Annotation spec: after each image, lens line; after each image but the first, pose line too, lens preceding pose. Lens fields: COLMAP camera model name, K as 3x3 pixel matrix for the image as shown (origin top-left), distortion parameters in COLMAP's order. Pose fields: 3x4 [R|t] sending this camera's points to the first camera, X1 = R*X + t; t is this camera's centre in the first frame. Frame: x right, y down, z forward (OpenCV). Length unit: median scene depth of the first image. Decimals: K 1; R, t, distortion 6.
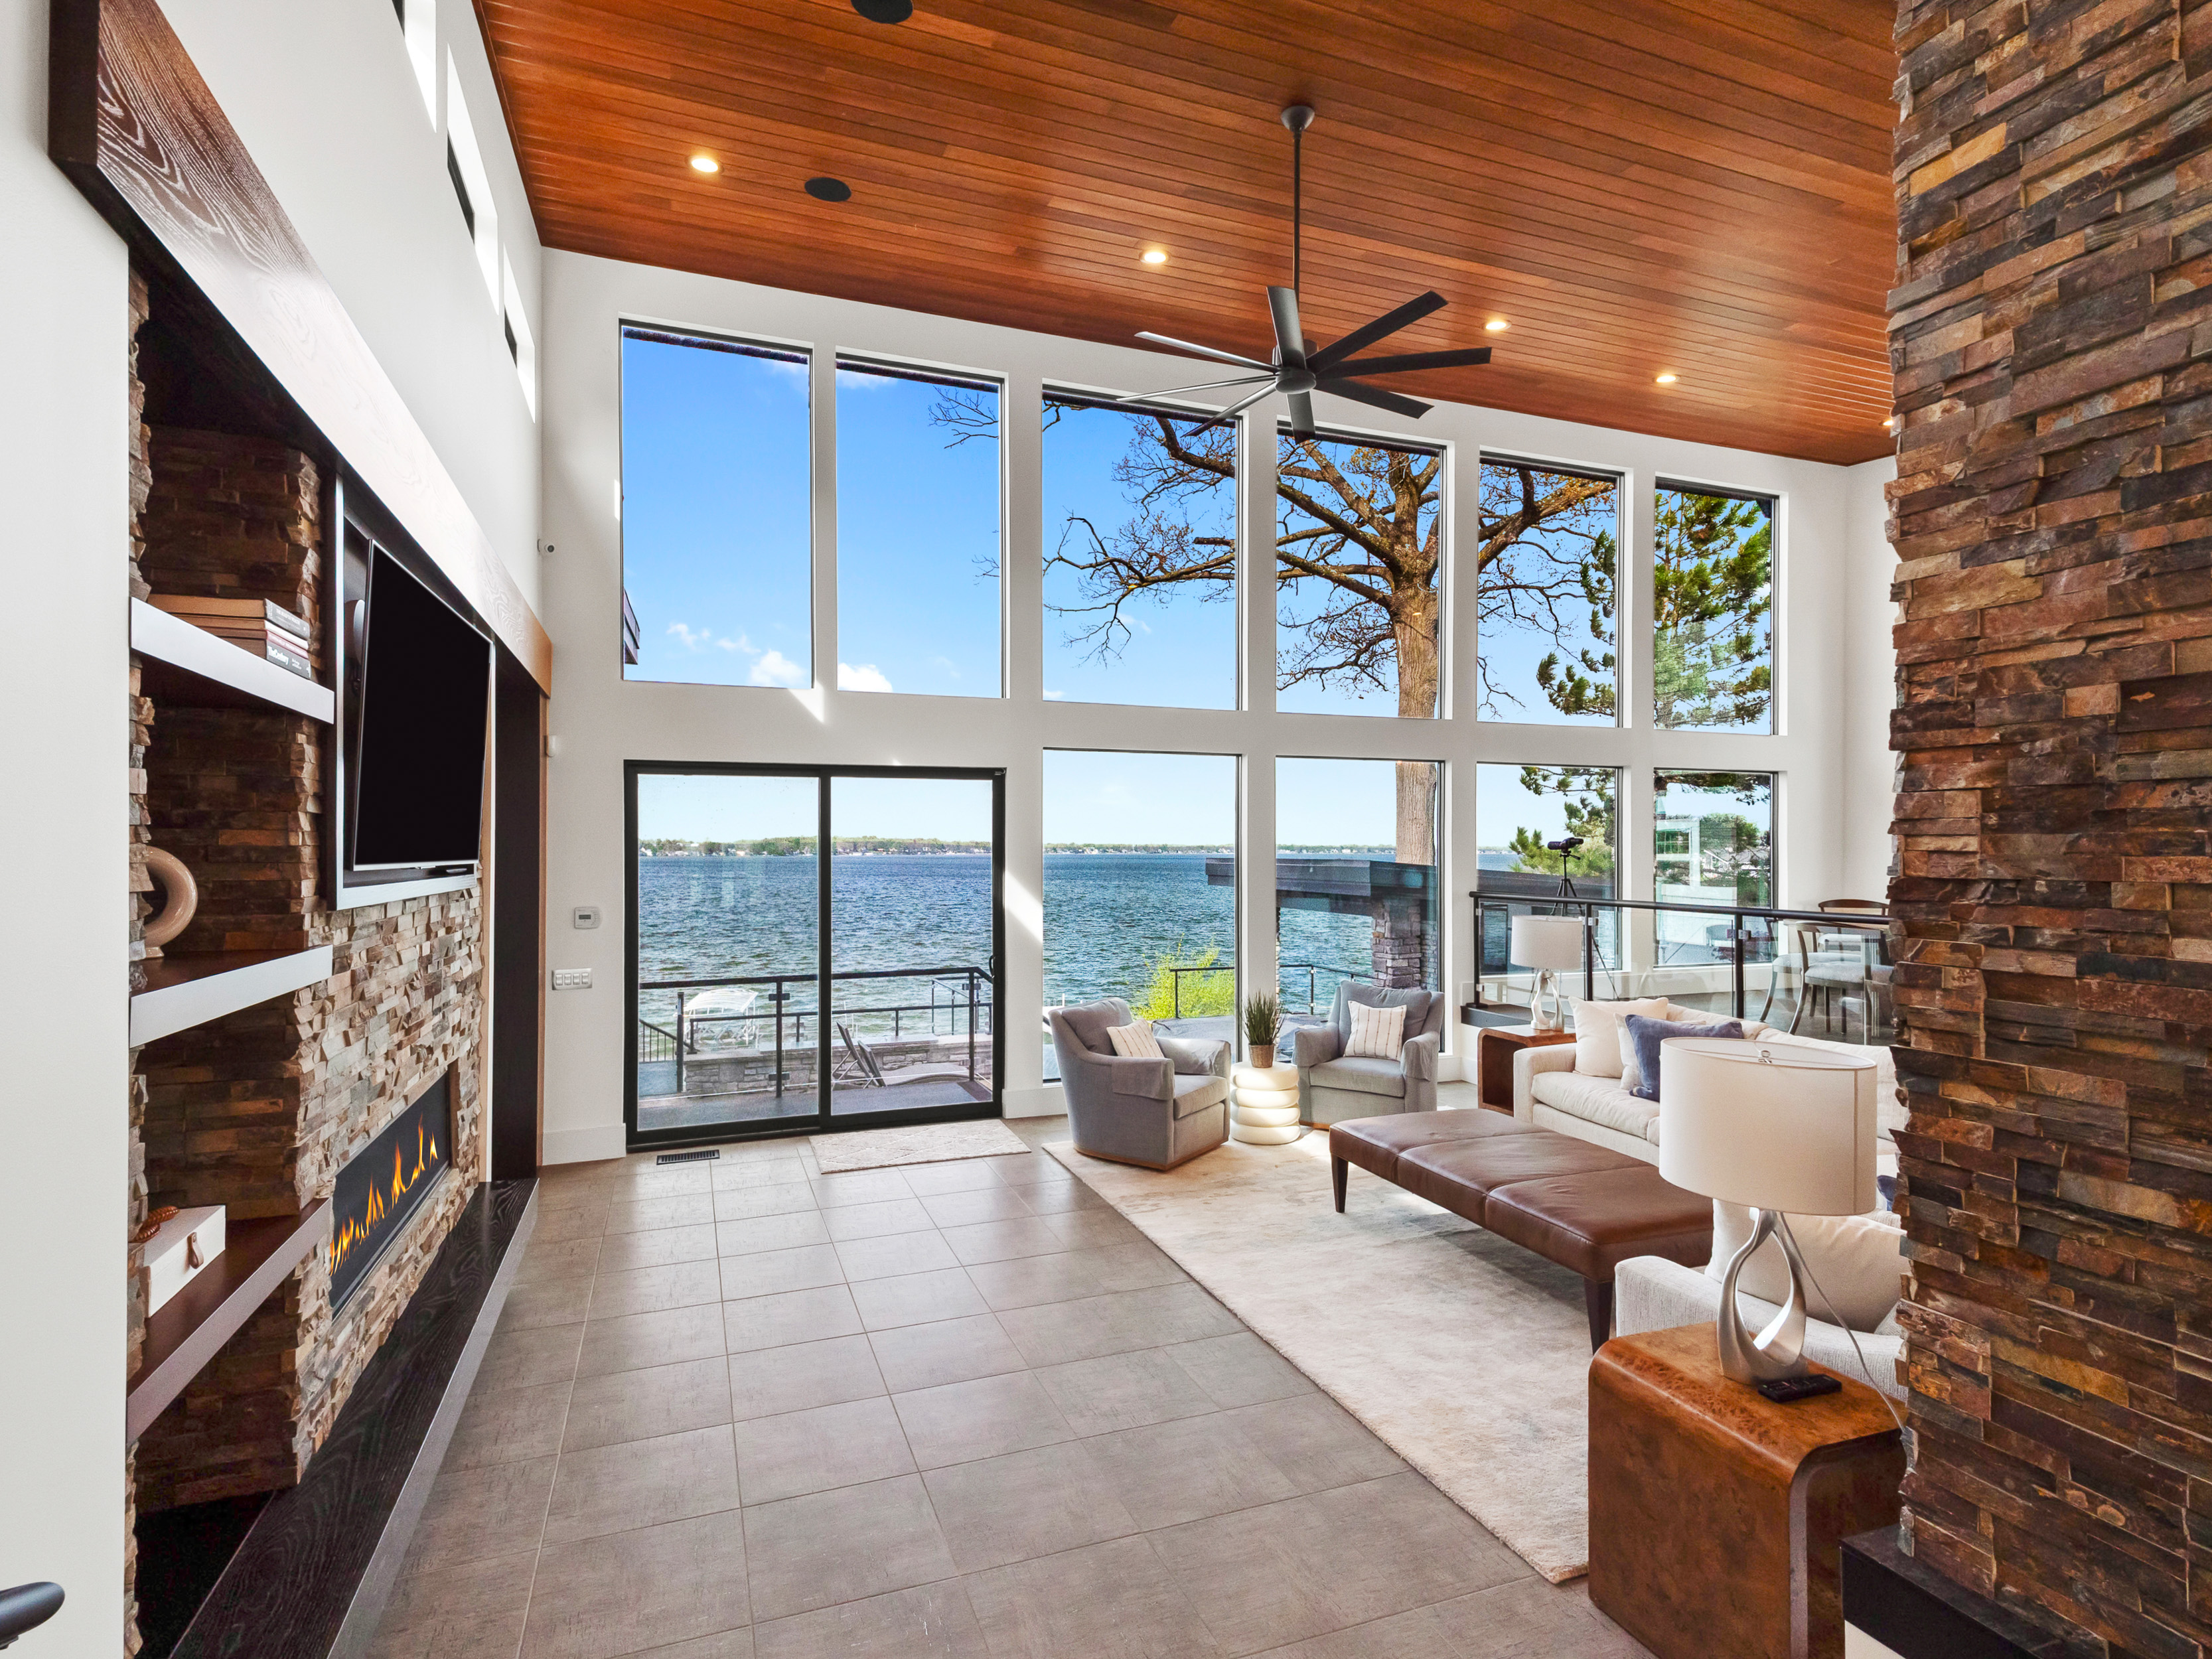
lens RADIAL K [[1092.3, 0, 1106.0], [0, 1092.3, 829.5], [0, 0, 1]] dist [0.000549, 0.000061]
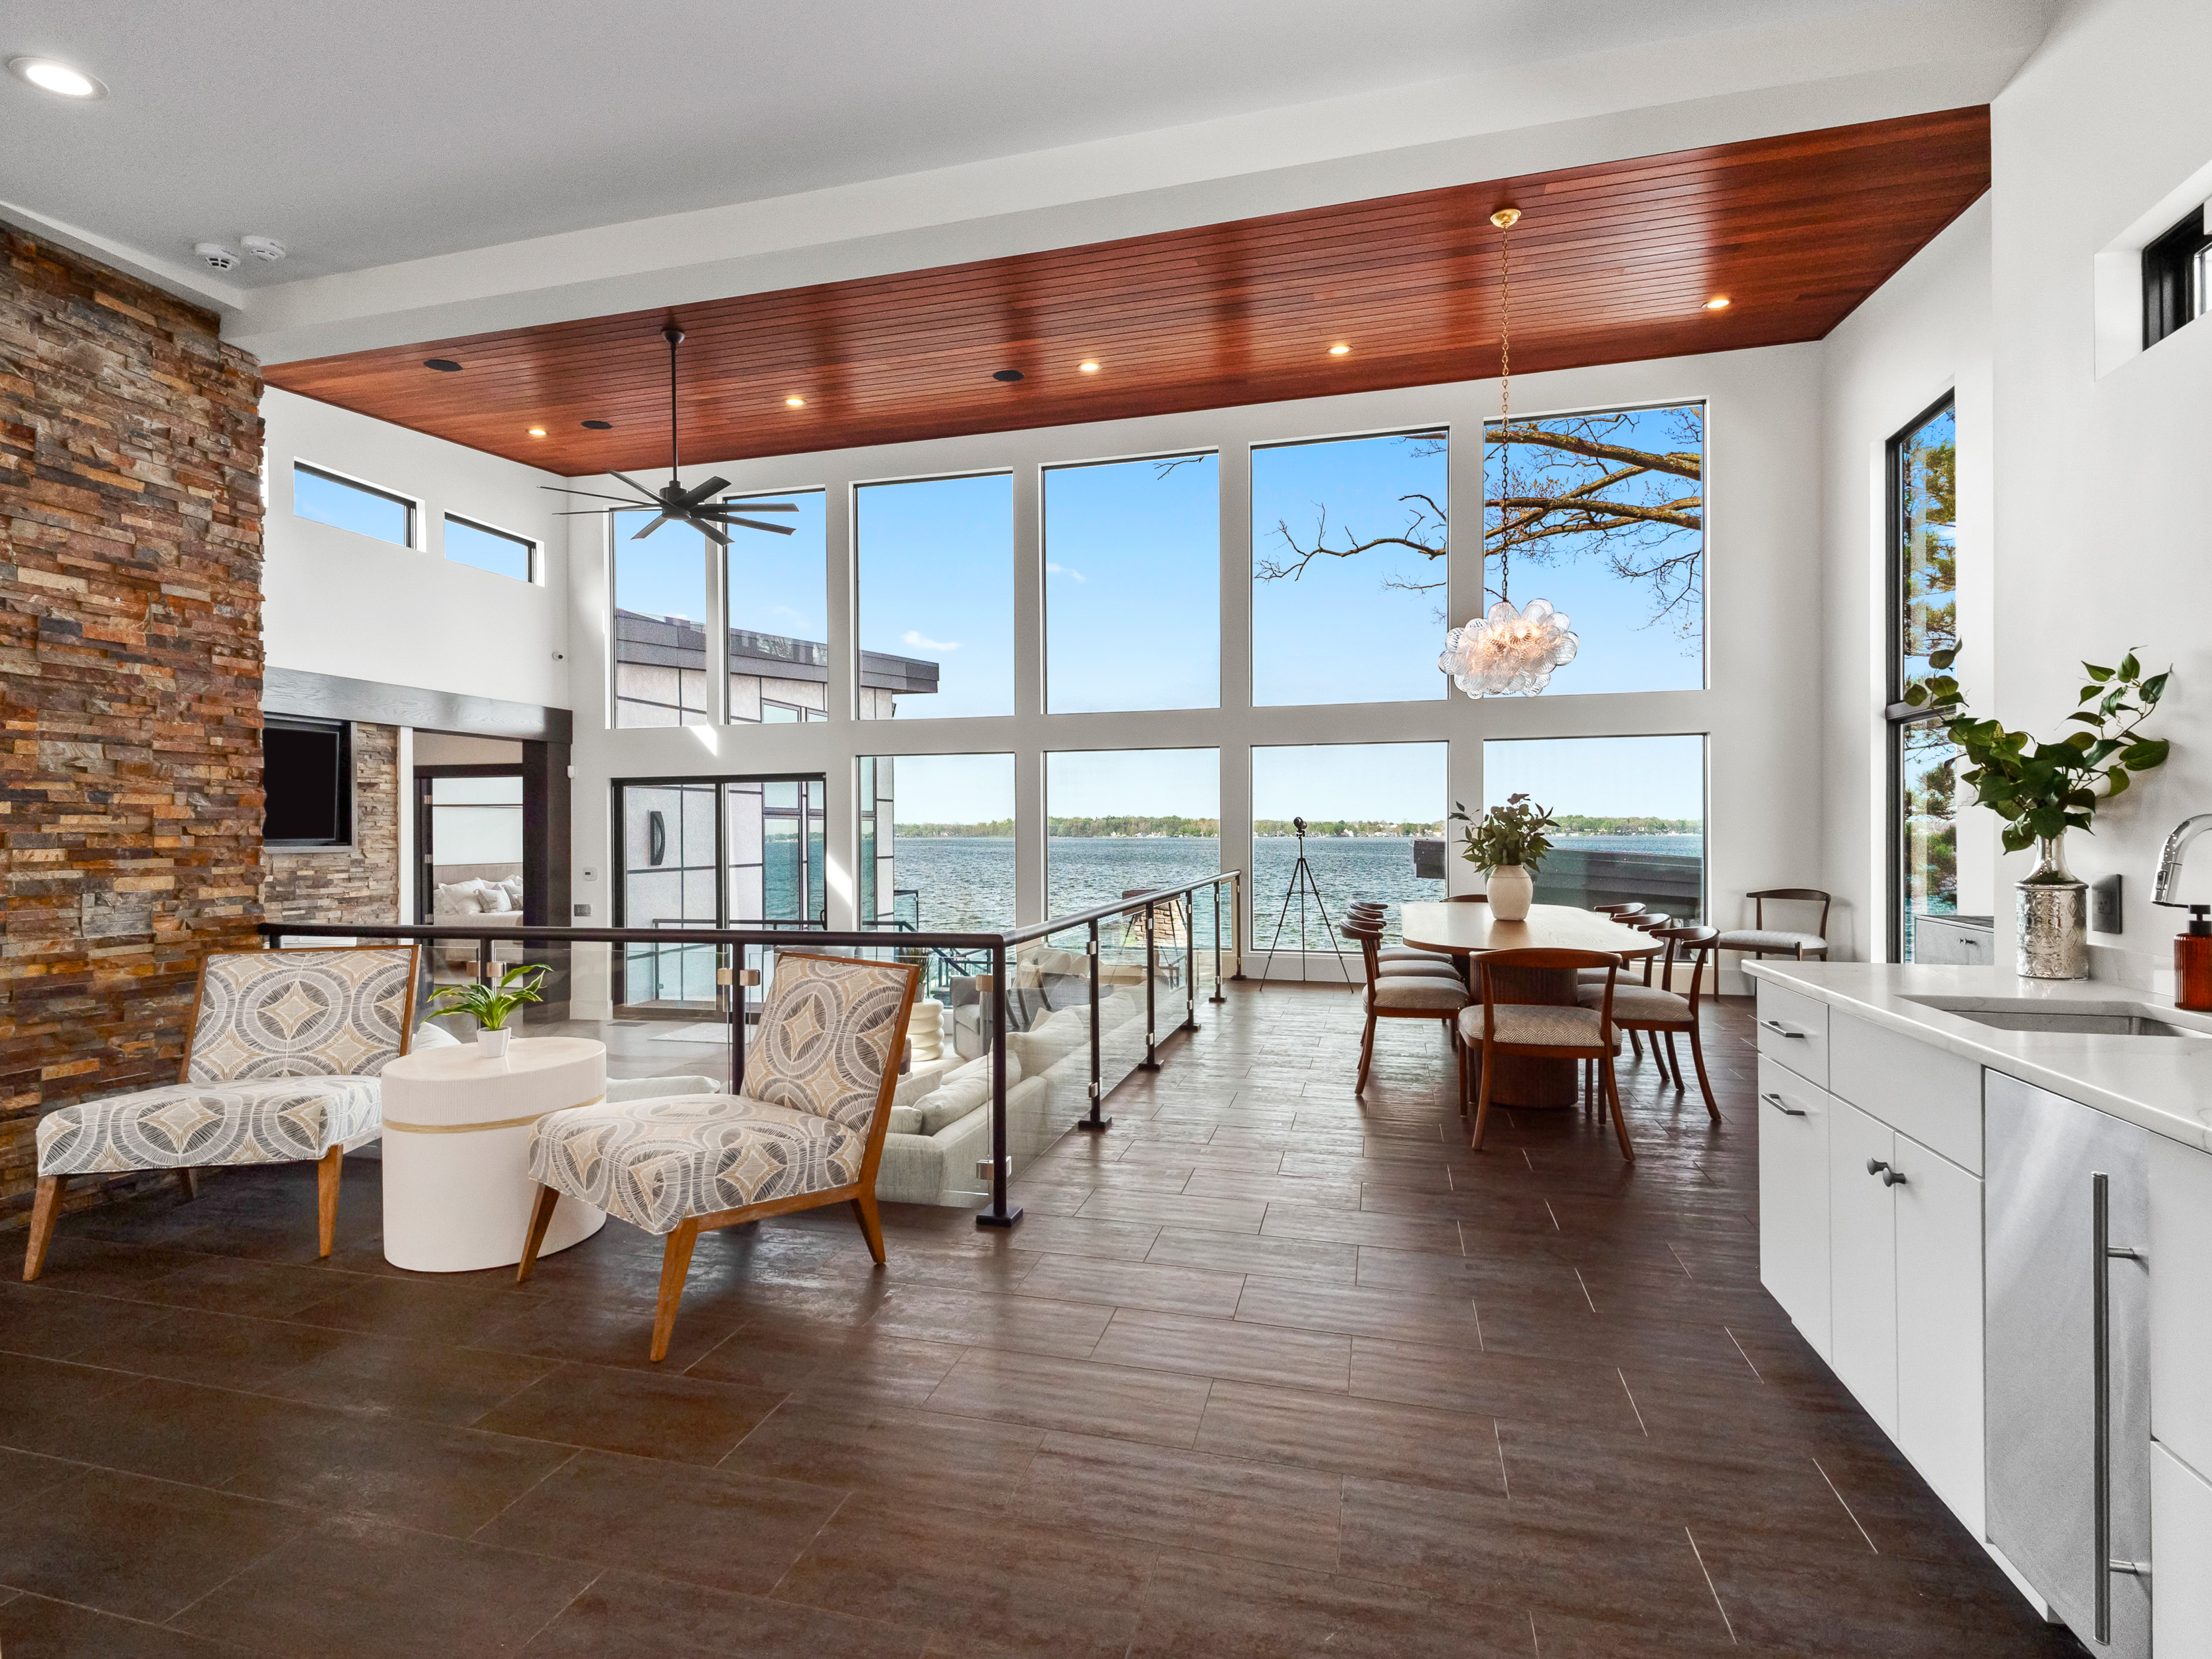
lens RADIAL K [[1092.3, 0, 1106.0], [0, 1092.3, 829.5], [0, 0, 1]] dist [0.000549, 0.000061]
pose [[0.823379, -0.007511, -0.567441, 1.028330], [0.015005, 0.999851, 0.008538, 0.009969], [0.567293, -0.015544, 0.823369, 0.068239]]
